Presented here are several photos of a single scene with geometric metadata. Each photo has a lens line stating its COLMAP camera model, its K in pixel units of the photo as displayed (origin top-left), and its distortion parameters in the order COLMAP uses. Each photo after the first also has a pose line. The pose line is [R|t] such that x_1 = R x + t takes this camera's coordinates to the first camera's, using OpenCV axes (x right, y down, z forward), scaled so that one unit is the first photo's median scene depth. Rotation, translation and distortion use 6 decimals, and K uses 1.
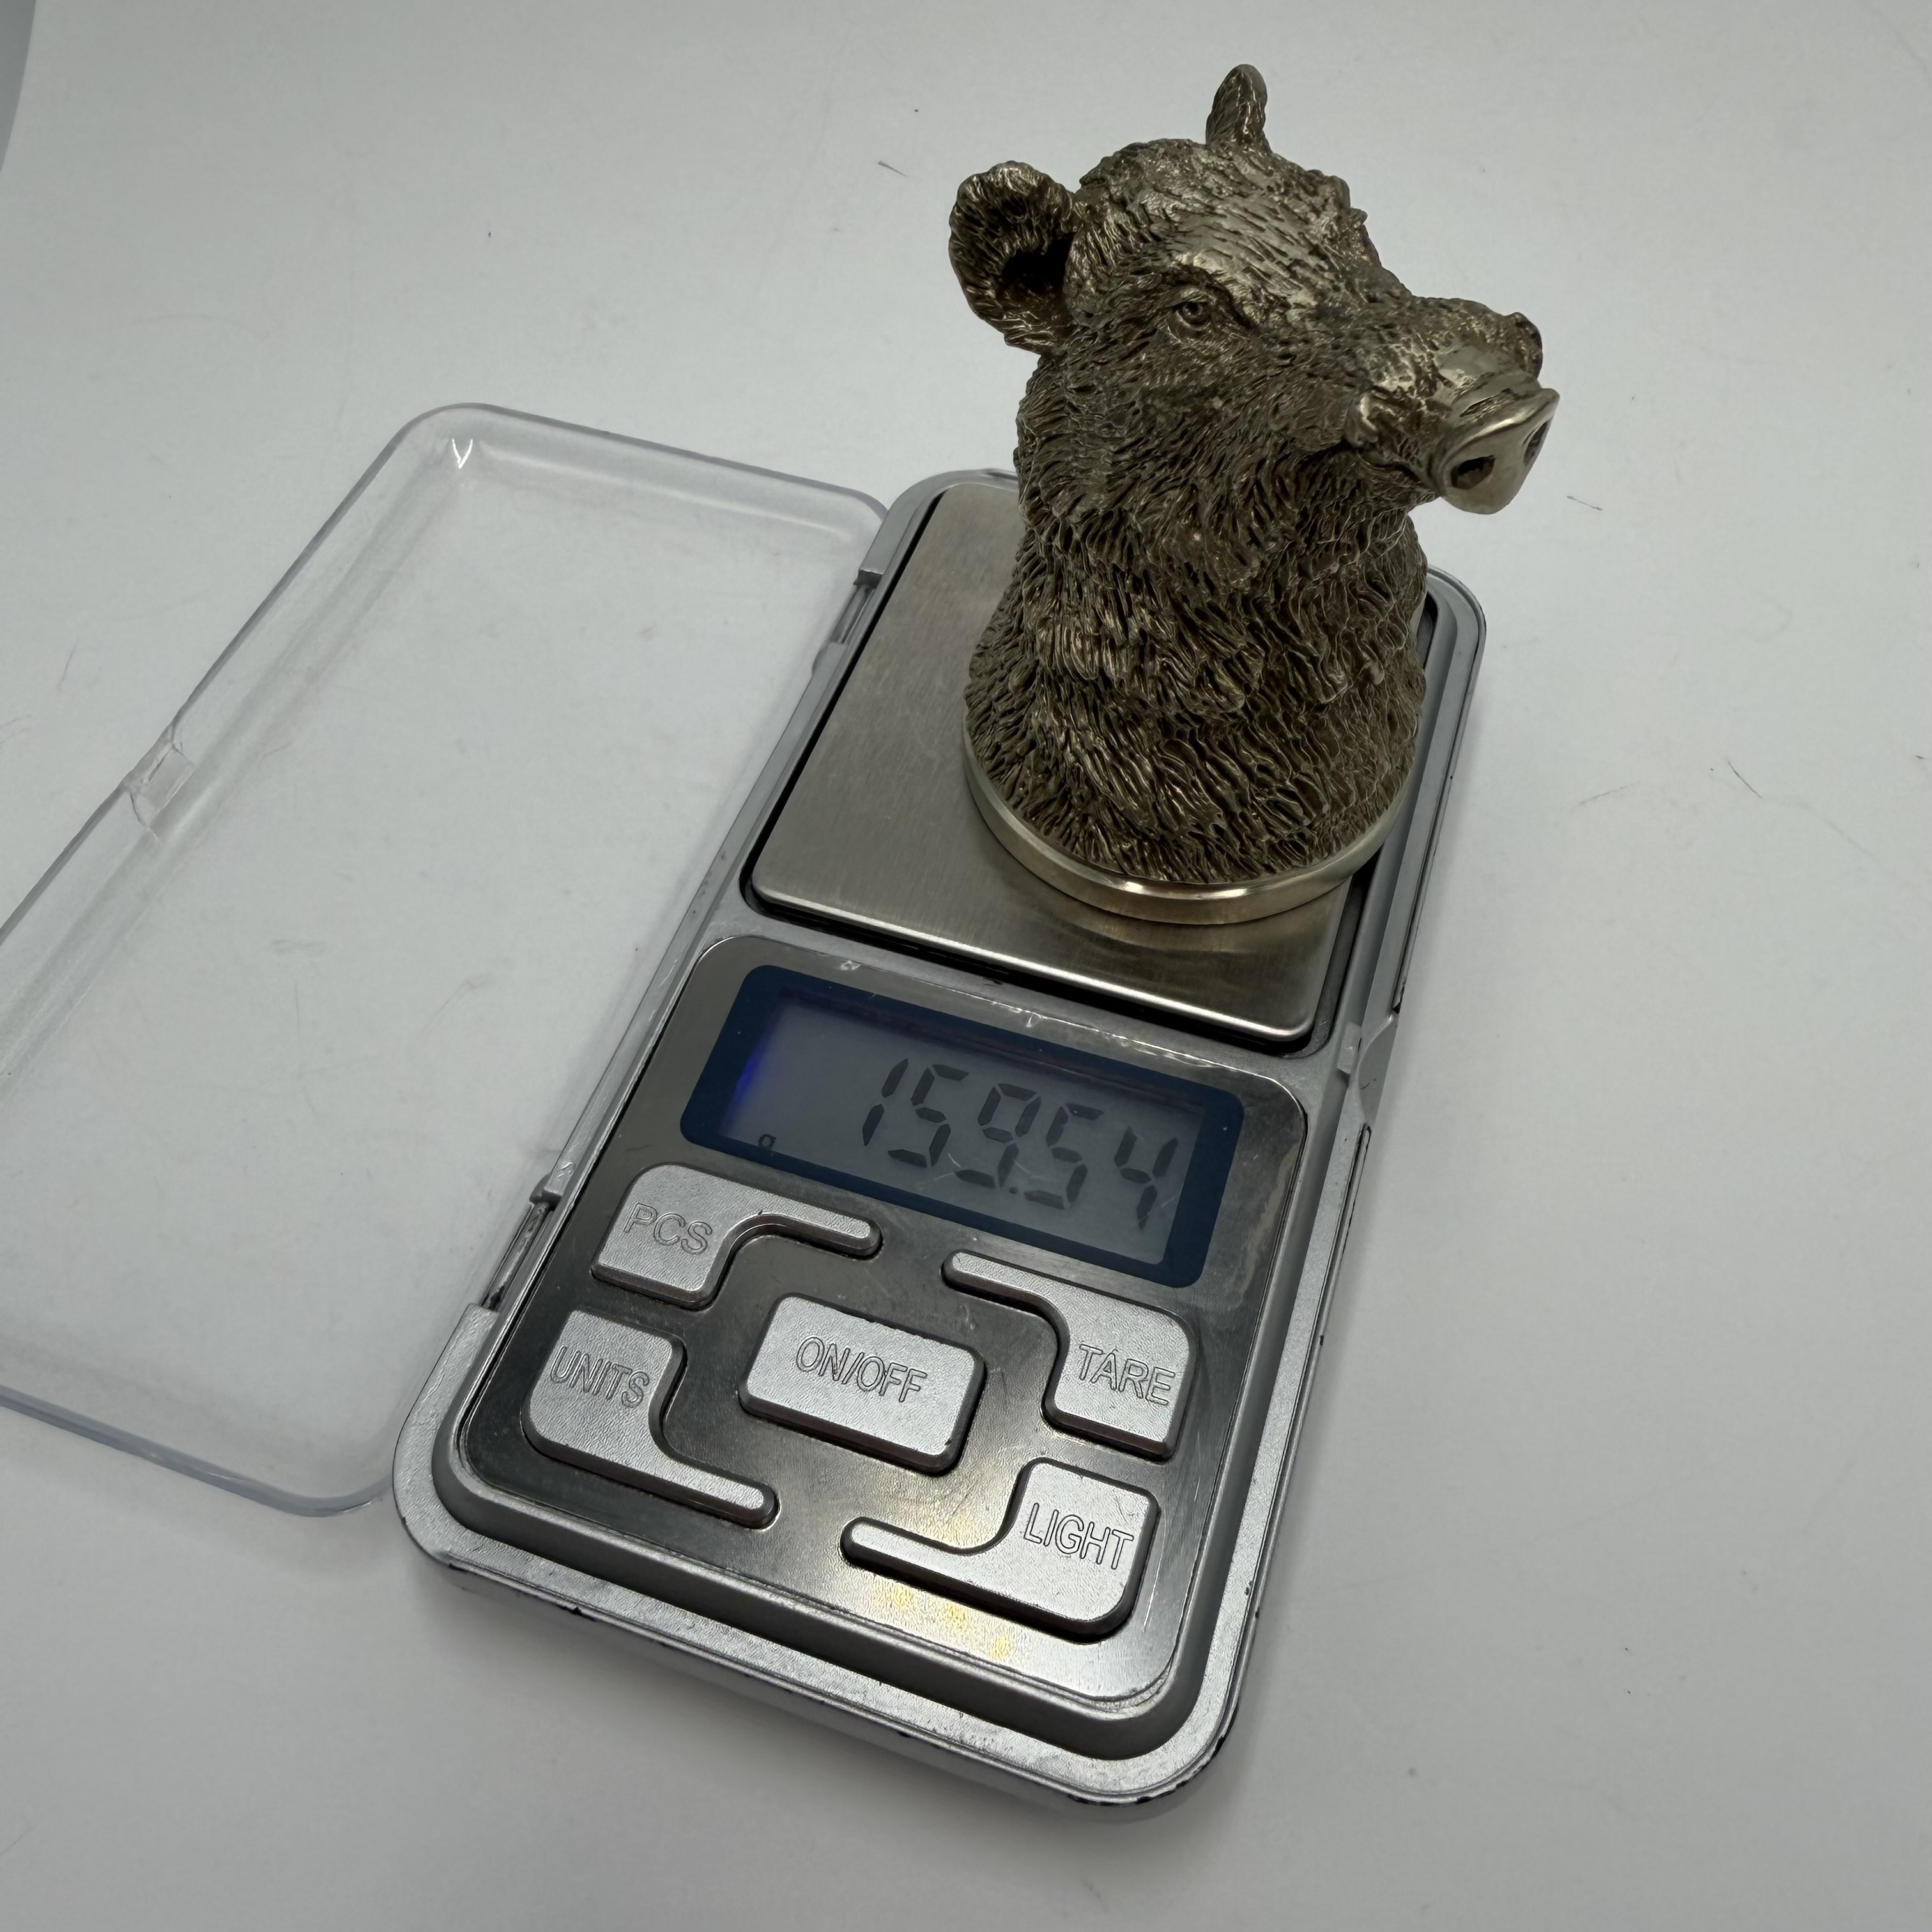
lens RADIAL K [[1792.3, 0, 968.3], [0, 1792.3, 966.9], [0, 0, 1]] dist [0.004062, 0.000000]
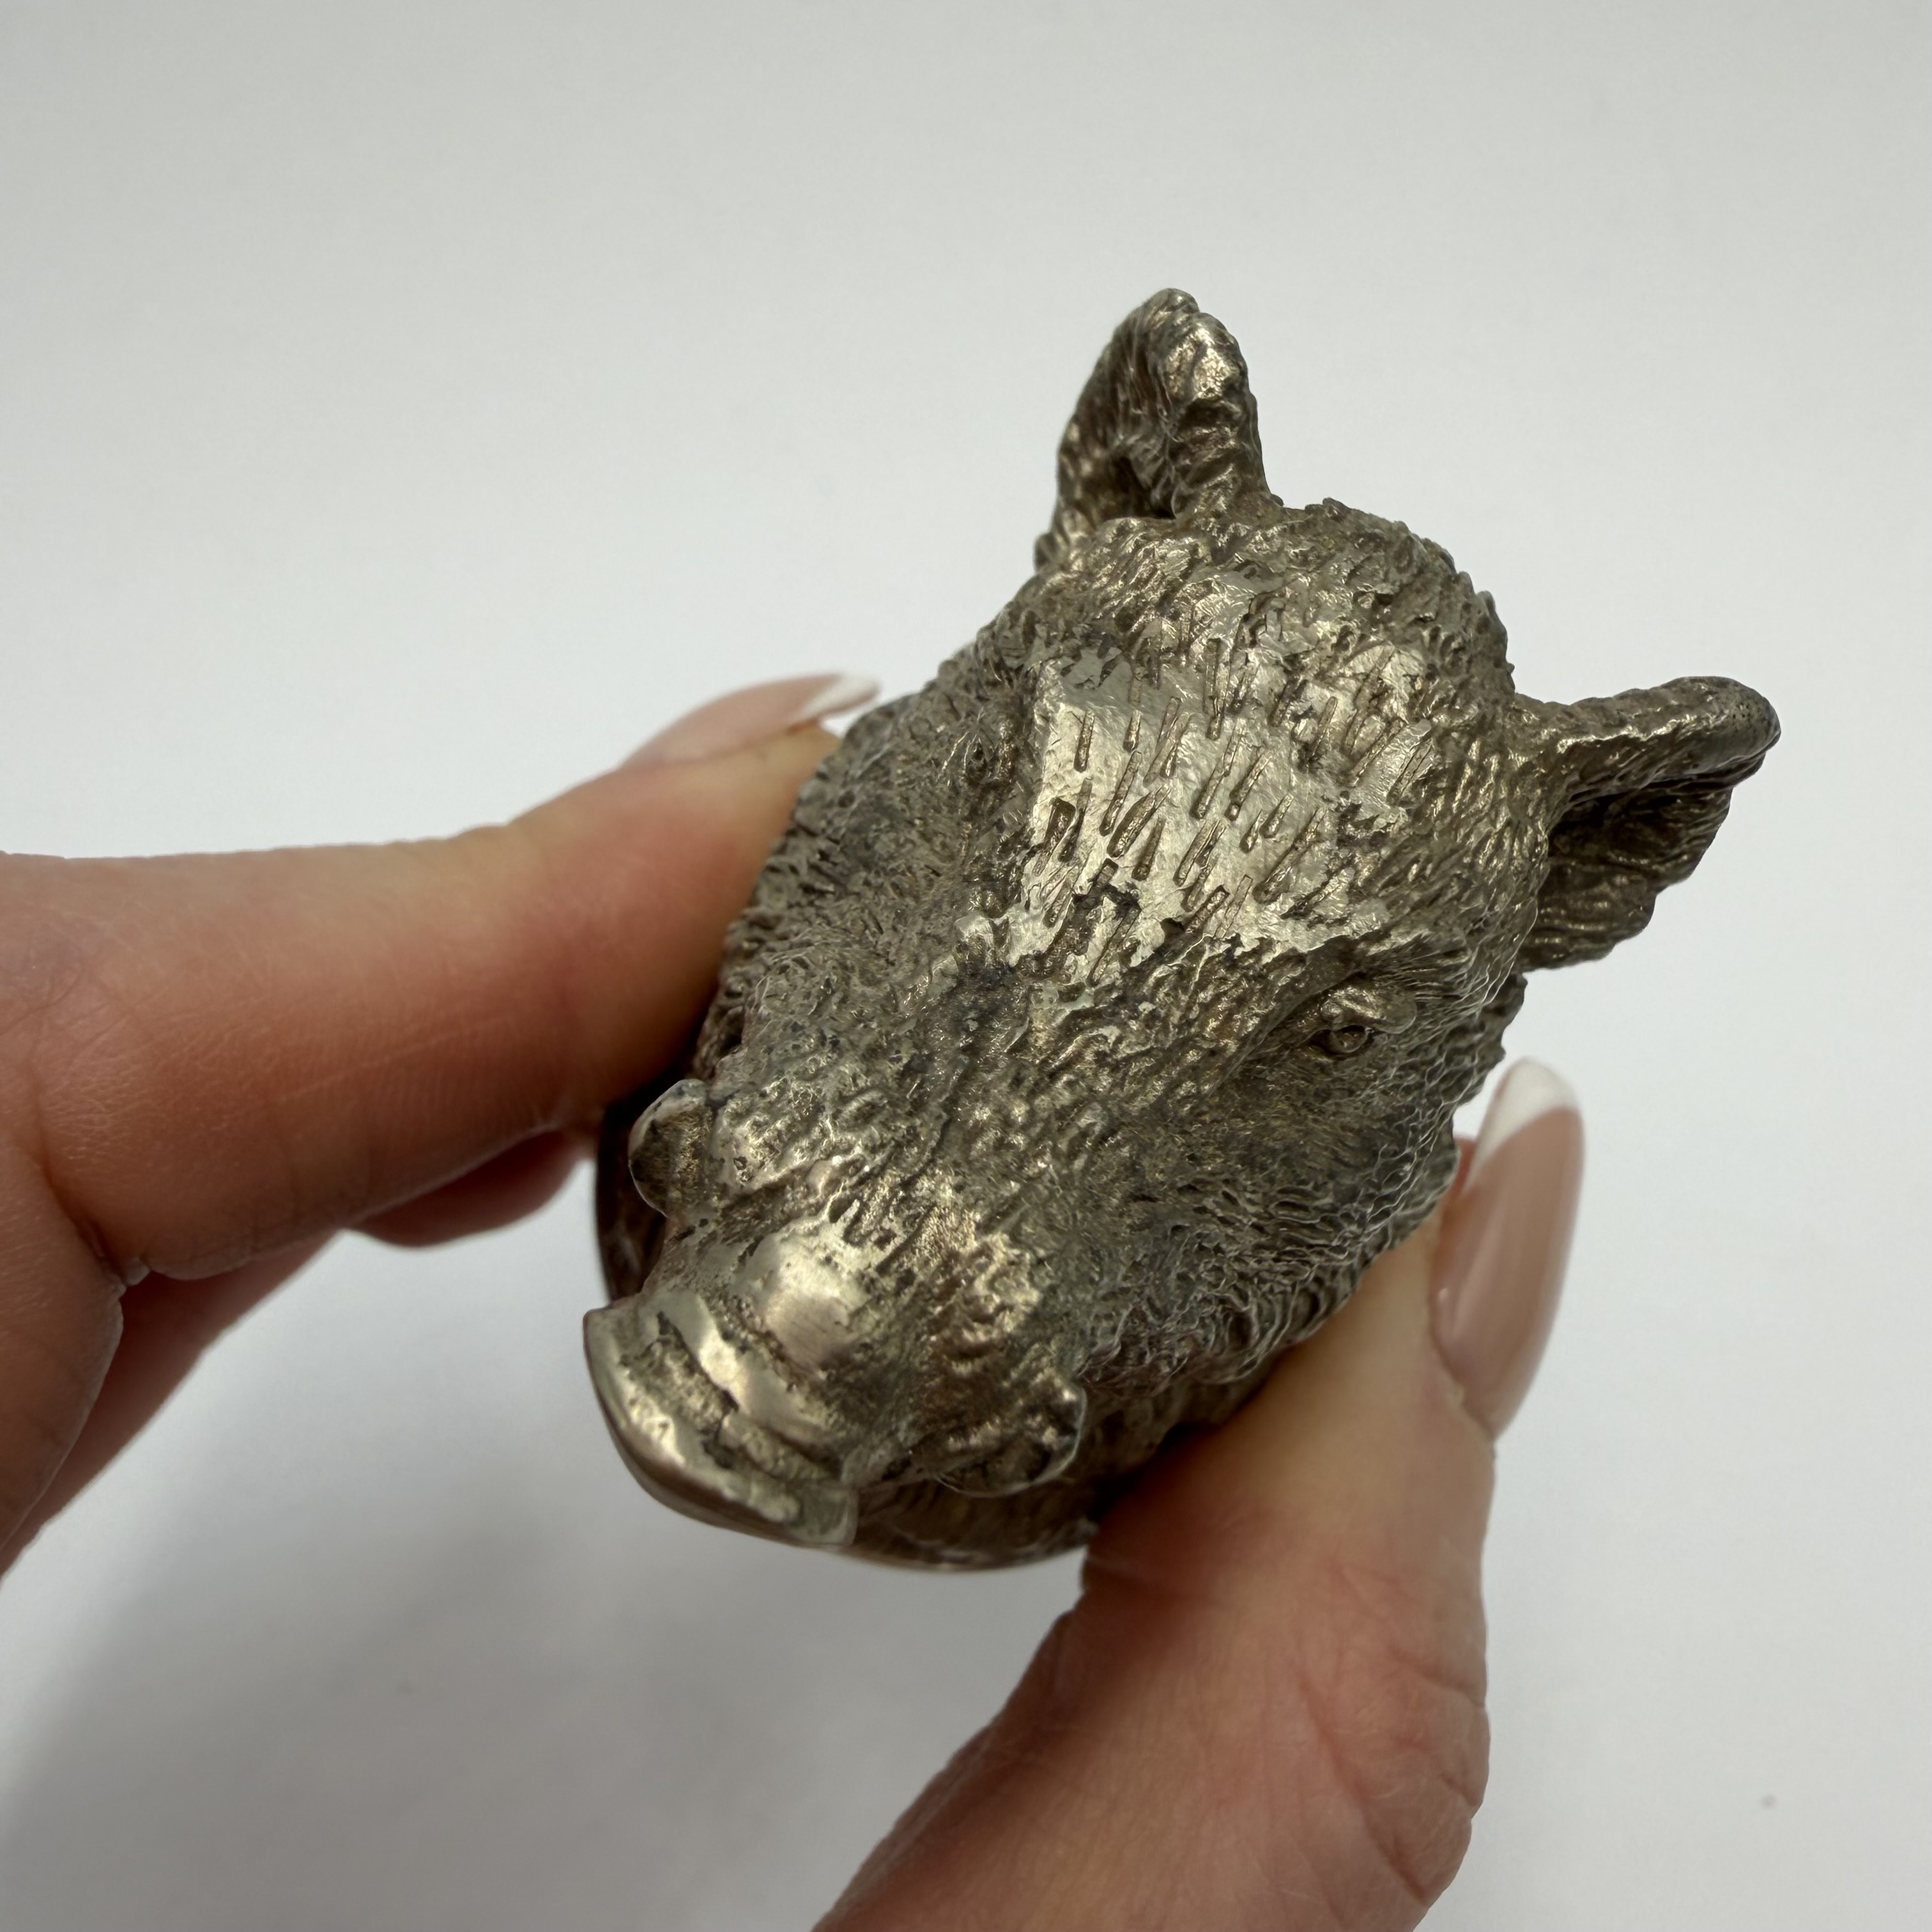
lens RADIAL K [[1792.3, 0, 966.2], [0, 1792.3, 963.2], [0, 0, 1]] dist [0.004062, 0.000000]
pose [[0.304356, 0.904361, -0.299163, 0.321724], [-0.861070, 0.395505, 0.319585, -0.497215], [0.407340, 0.160333, 0.899092, 0.574225]]
